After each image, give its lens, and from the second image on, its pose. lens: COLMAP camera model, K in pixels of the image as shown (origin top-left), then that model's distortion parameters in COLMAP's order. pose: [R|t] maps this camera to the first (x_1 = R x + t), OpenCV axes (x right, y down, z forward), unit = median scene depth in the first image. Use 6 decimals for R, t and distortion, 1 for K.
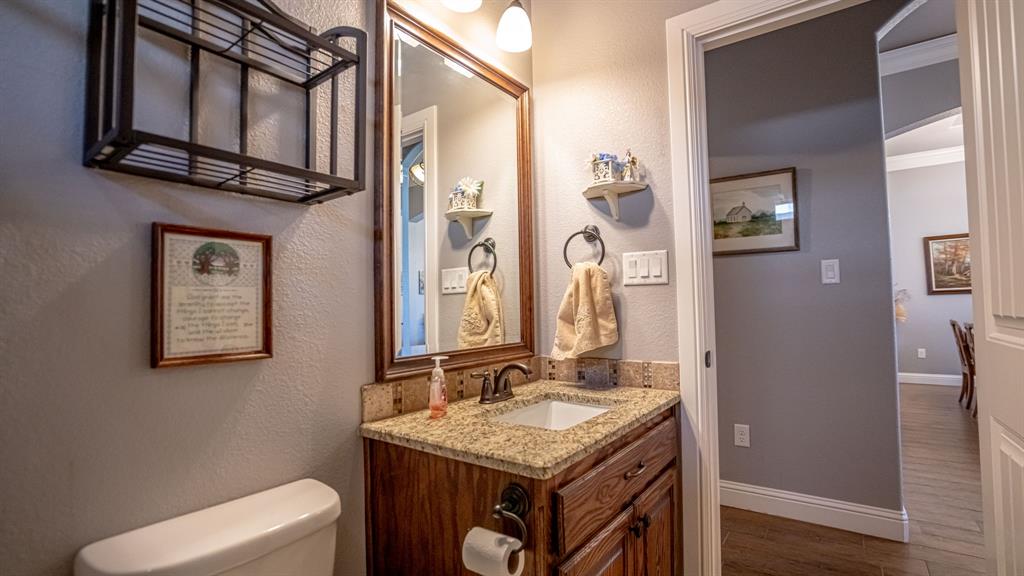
lens RADIAL K [[472.1, 0, 509.6], [0, 472.1, 291.4], [0, 0, 1]] dist [-0.063509, 0.025704]
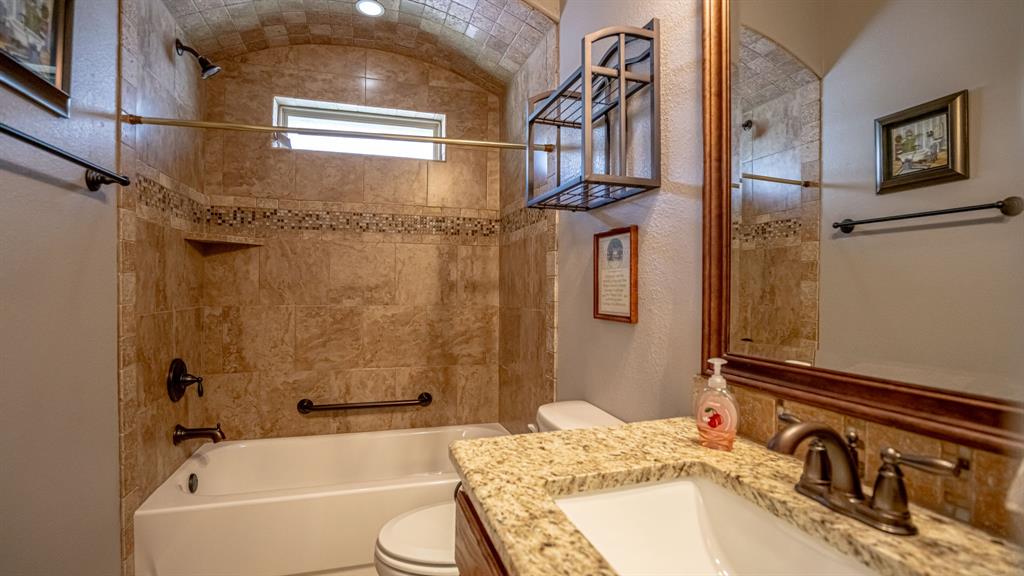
lens RADIAL K [[472.1, 0, 509.6], [0, 472.1, 291.4], [0, 0, 1]] dist [-0.063509, 0.025704]
pose [[-0.591177, 0.020456, -0.806282, 0.684378], [0.031815, 0.999492, 0.002031, 0.042510], [0.805914, -0.024451, -0.591527, 1.452636]]
